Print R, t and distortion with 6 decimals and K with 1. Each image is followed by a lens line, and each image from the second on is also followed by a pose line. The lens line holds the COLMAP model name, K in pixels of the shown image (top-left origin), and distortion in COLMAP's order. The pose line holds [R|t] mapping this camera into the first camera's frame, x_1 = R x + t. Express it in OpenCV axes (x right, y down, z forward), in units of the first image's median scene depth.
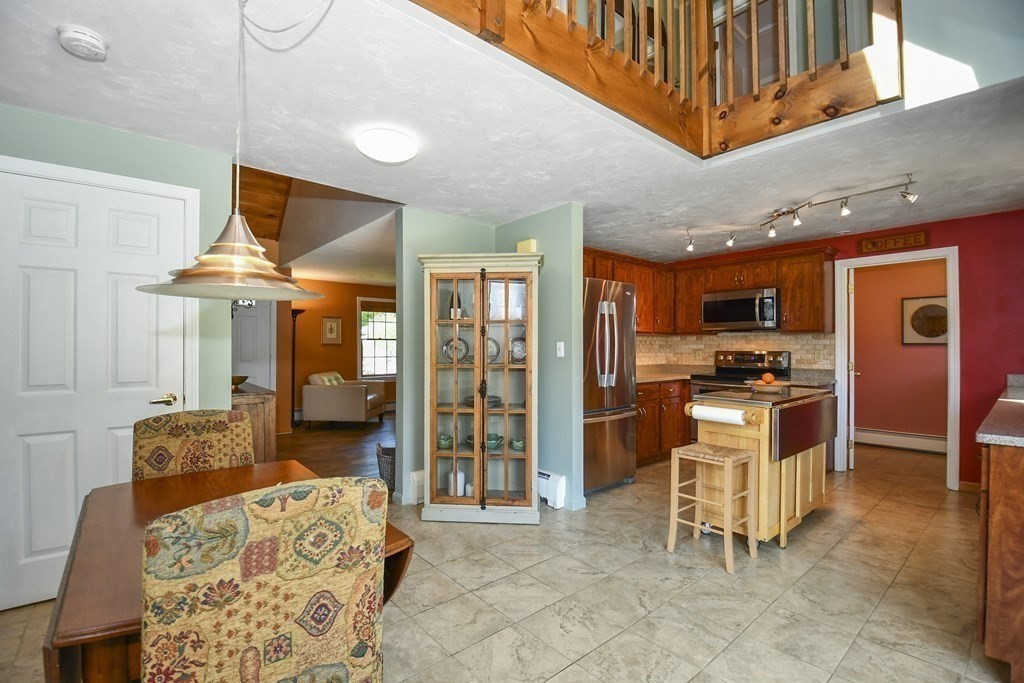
lens RADIAL K [[456.3, 0, 504.1], [0, 456.3, 342.8], [0, 0, 1]] dist [0.000301, -0.010844]
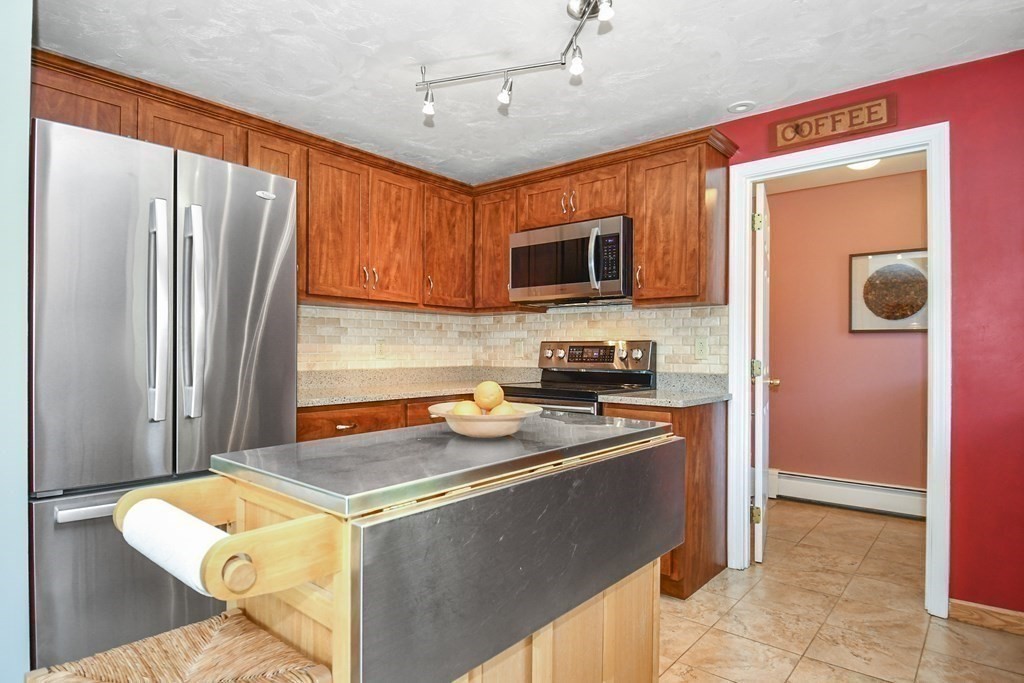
lens RADIAL K [[591.2, 0, 501.6], [0, 591.2, 347.1], [0, 0, 1]] dist [0.035115, -0.004807]
pose [[0.987680, 0.003898, 0.156439, 0.338862], [-0.004965, 0.999967, 0.006429, 0.022857], [-0.156409, -0.007126, 0.987667, 0.340669]]
